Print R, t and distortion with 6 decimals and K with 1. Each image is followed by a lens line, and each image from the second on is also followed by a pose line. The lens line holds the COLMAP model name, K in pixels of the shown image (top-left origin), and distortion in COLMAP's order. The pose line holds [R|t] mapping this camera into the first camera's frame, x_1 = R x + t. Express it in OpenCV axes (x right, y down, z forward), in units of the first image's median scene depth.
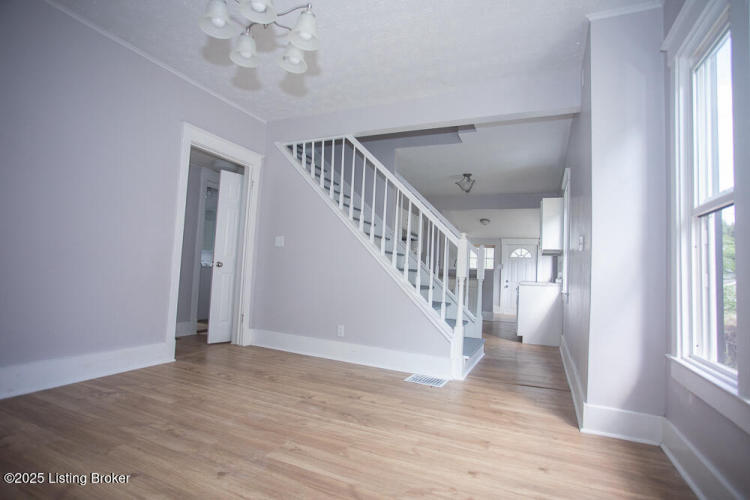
lens RADIAL K [[359.0, 0, 375.7], [0, 359.0, 250.8], [0, 0, 1]] dist [-0.004360, -0.000380]
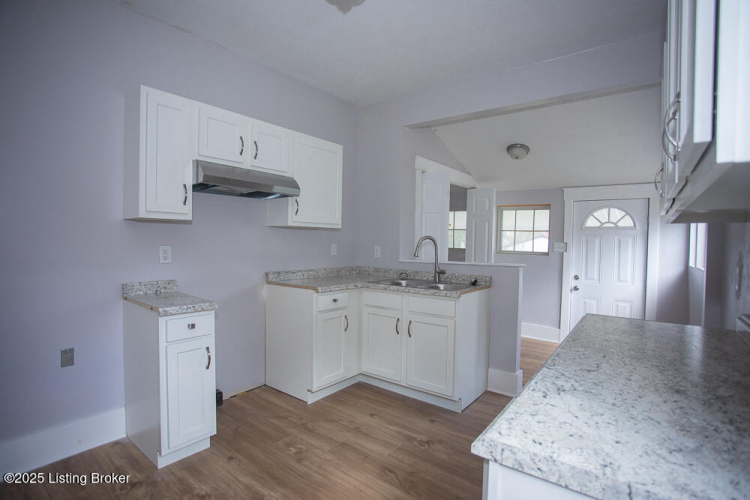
lens RADIAL K [[359.0, 0, 376.6], [0, 359.0, 249.1], [0, 0, 1]] dist [-0.004360, -0.000380]
pose [[0.971617, -0.016783, -0.235963, 0.220986], [0.030524, 0.998036, 0.054702, 0.012563], [0.234581, -0.060352, 0.970221, 0.475174]]
